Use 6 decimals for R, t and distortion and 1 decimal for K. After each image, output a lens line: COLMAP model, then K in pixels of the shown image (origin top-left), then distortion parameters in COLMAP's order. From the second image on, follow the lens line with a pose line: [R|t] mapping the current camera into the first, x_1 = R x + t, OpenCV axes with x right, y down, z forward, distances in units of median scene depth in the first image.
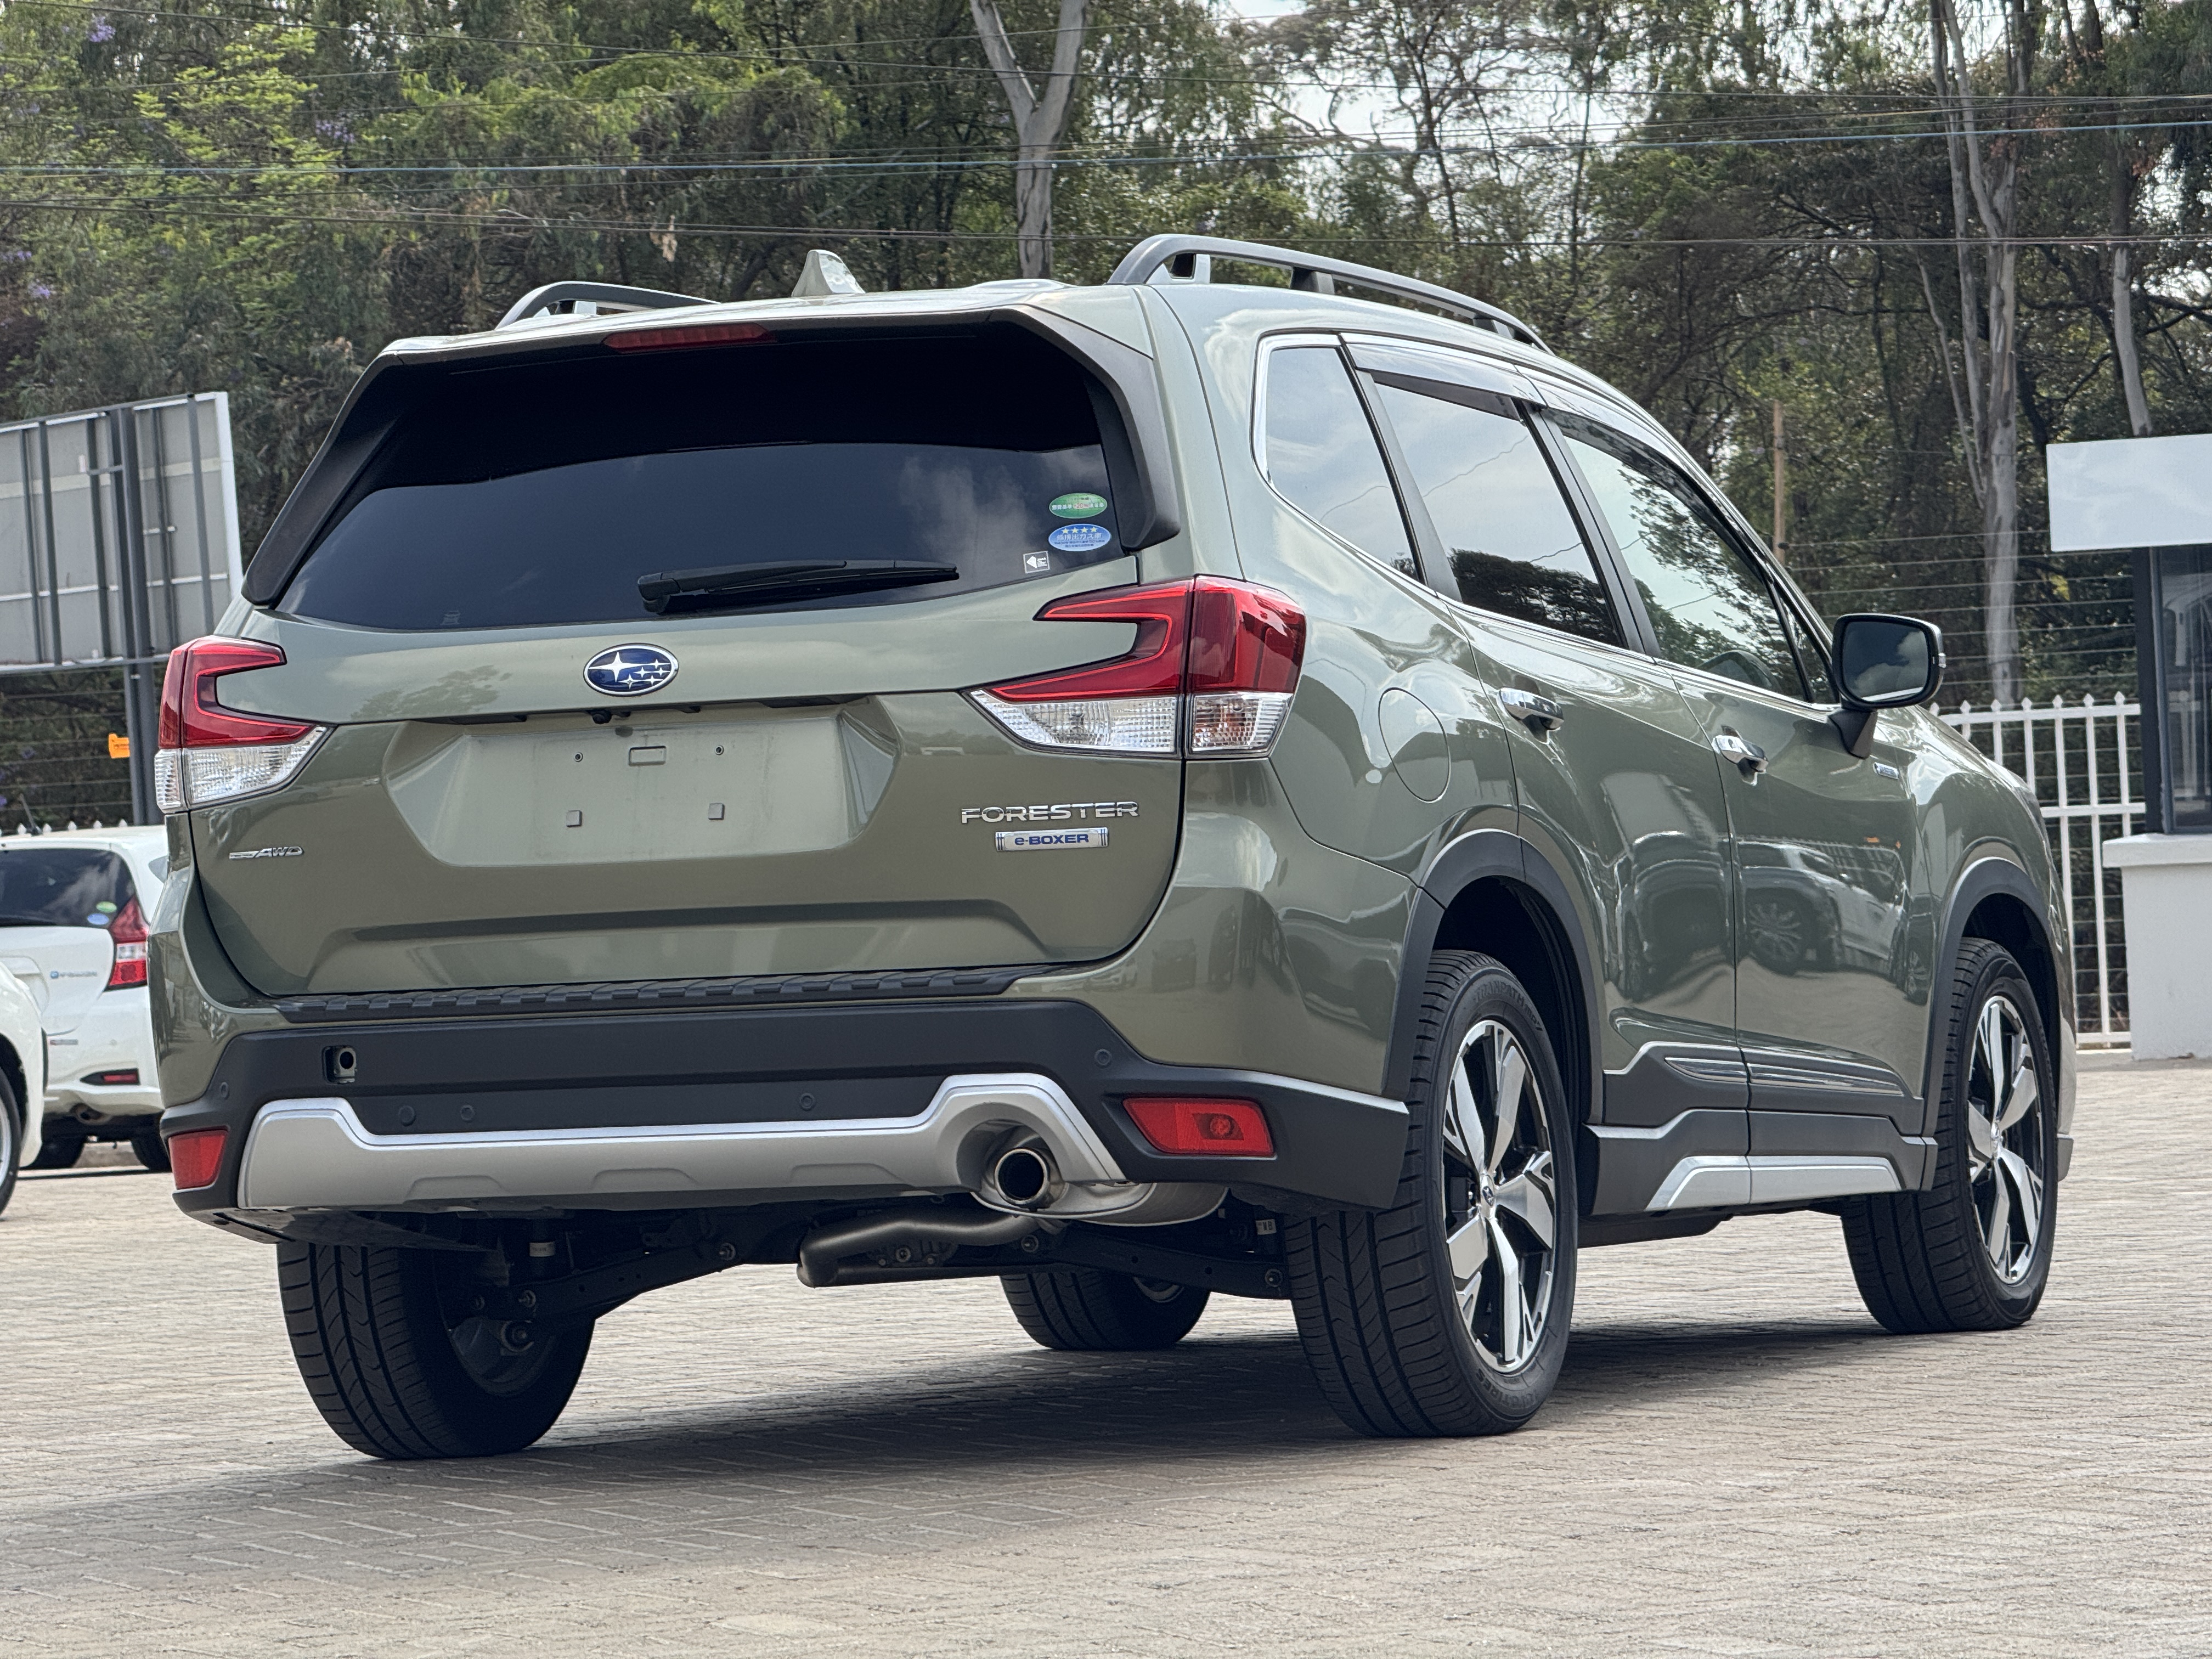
lens RADIAL K [[7567.3, 0, 1106.0], [0, 7567.3, 829.5], [0, 0, 1]] dist [0.160025, 0.738394]
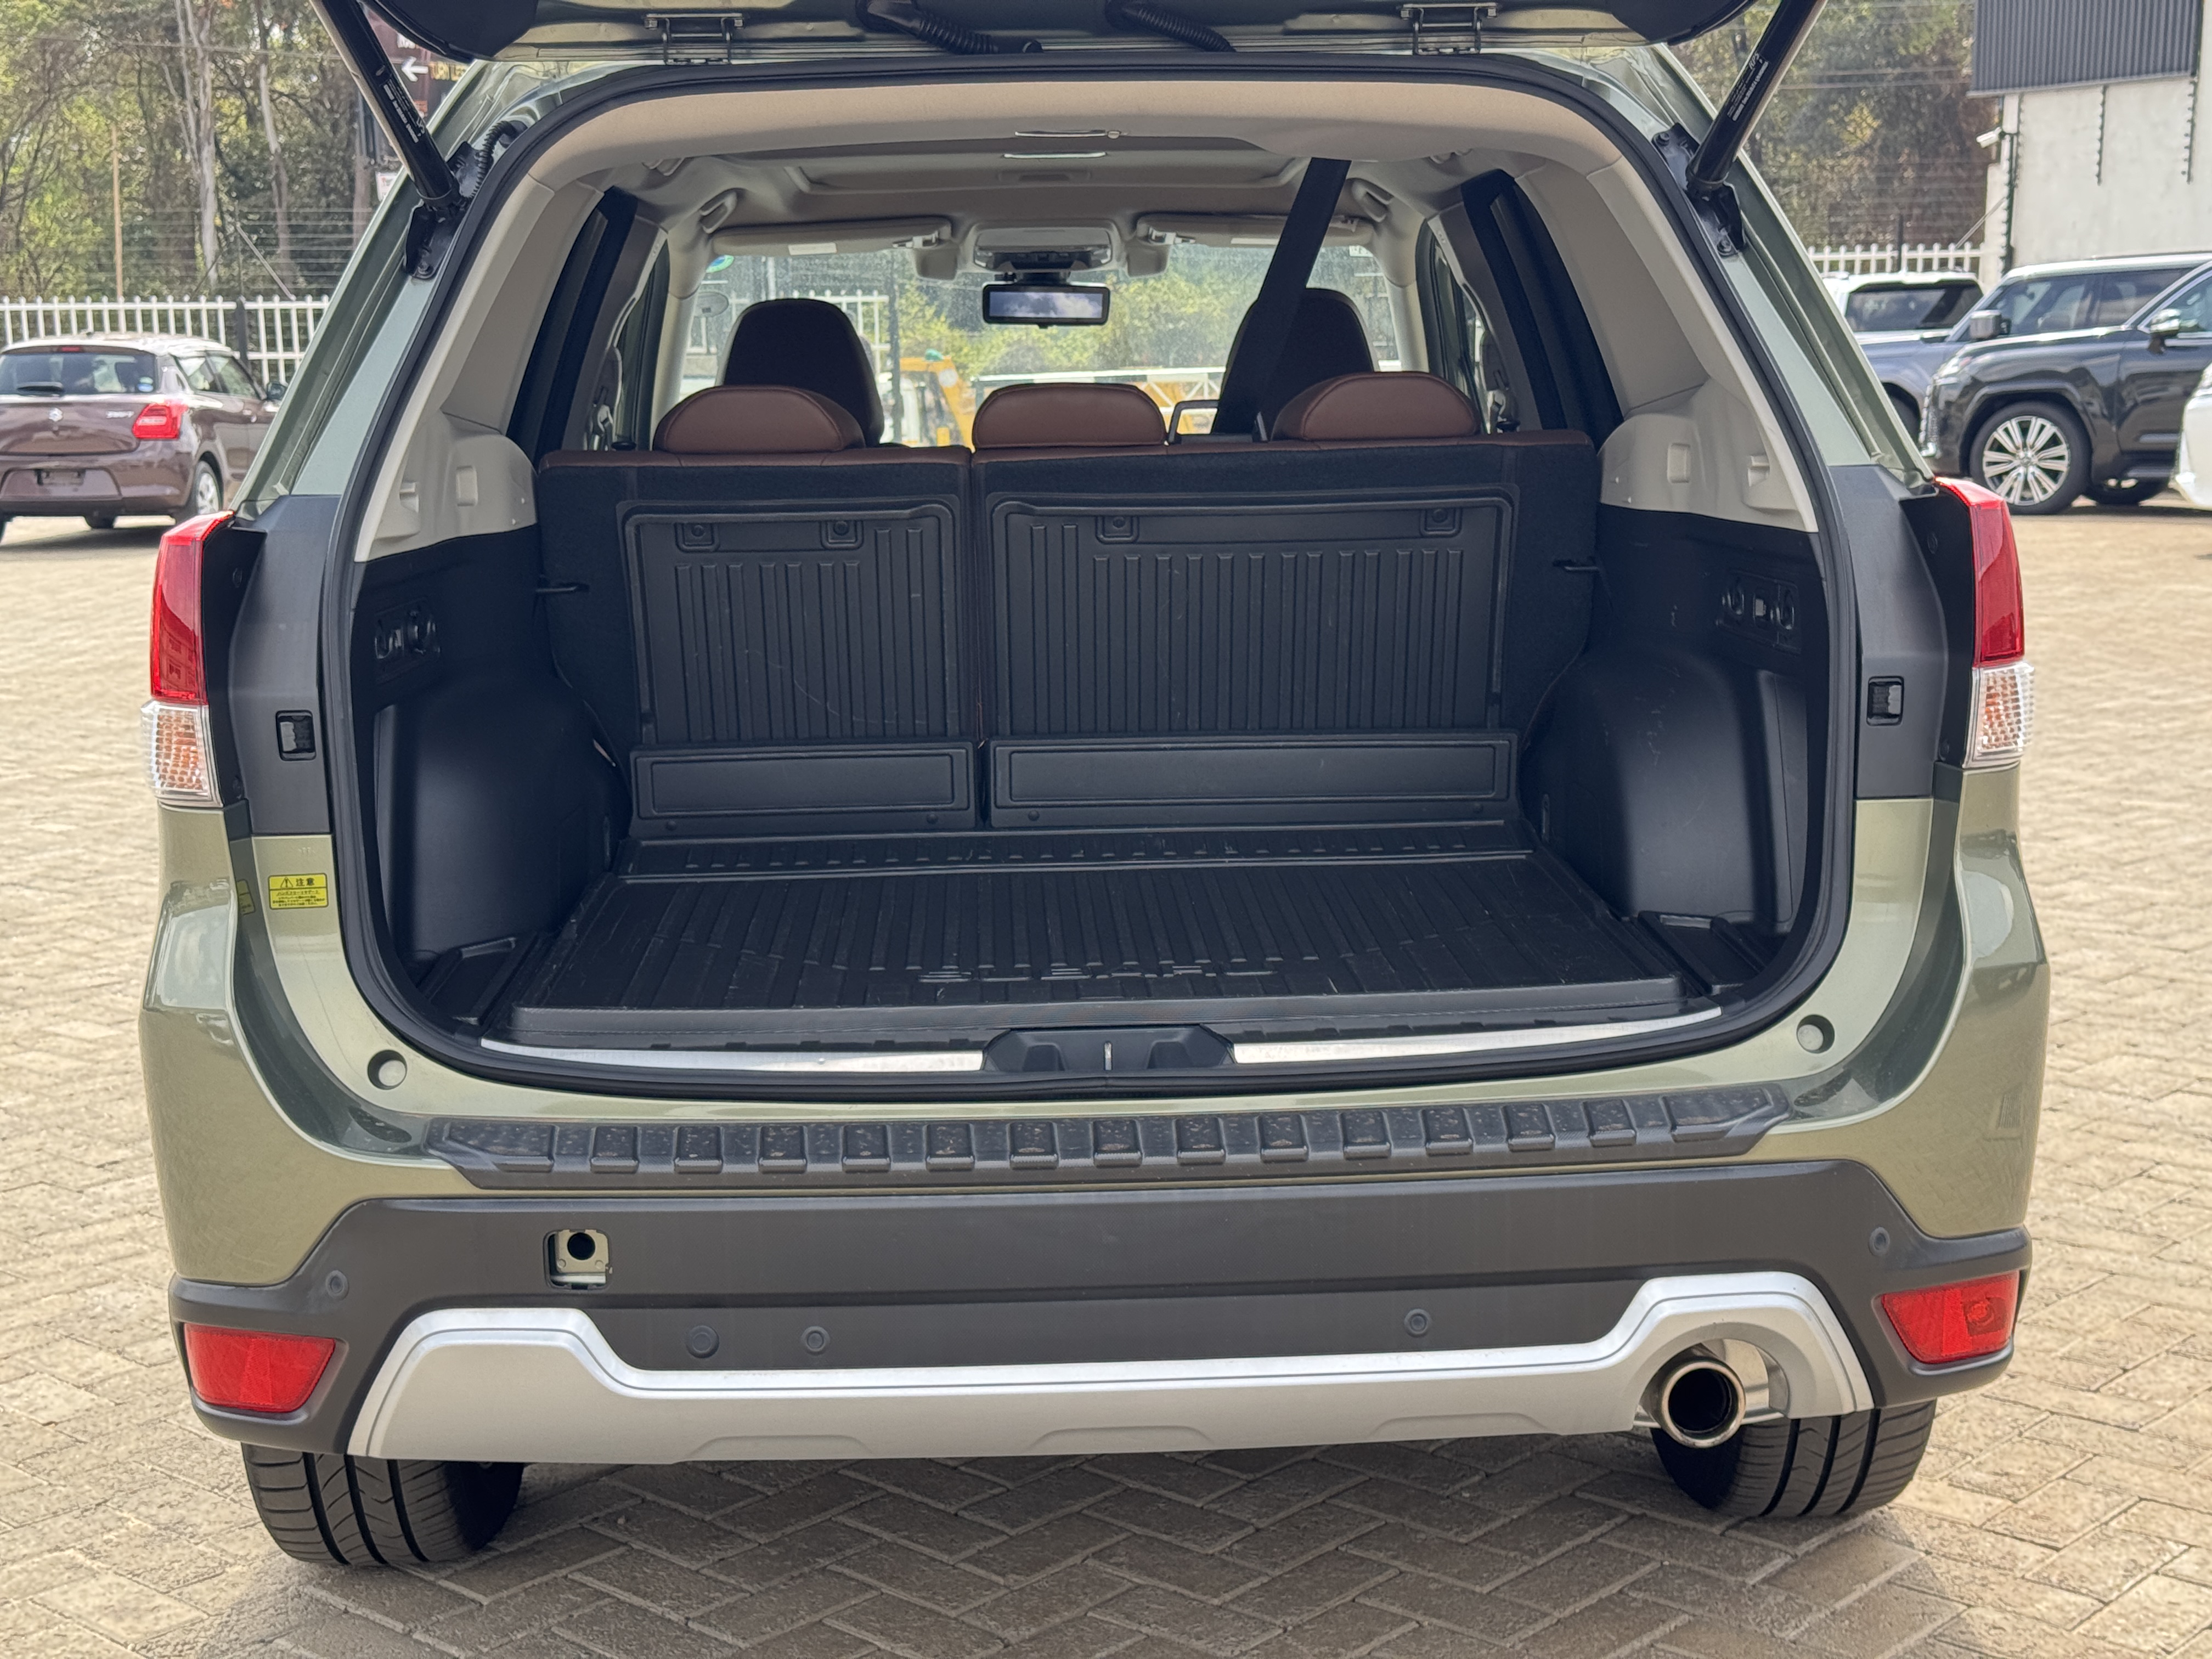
lens RADIAL K [[3326.5, 0, 1106.0], [0, 3326.5, 829.5], [0, 0, 1]] dist [-0.001624, -0.004308]
pose [[0.907807, -0.032010, 0.418165, -0.175346], [-0.028305, 0.990133, 0.137243, -0.041389], [-0.418432, -0.136426, 0.897944, 0.758402]]
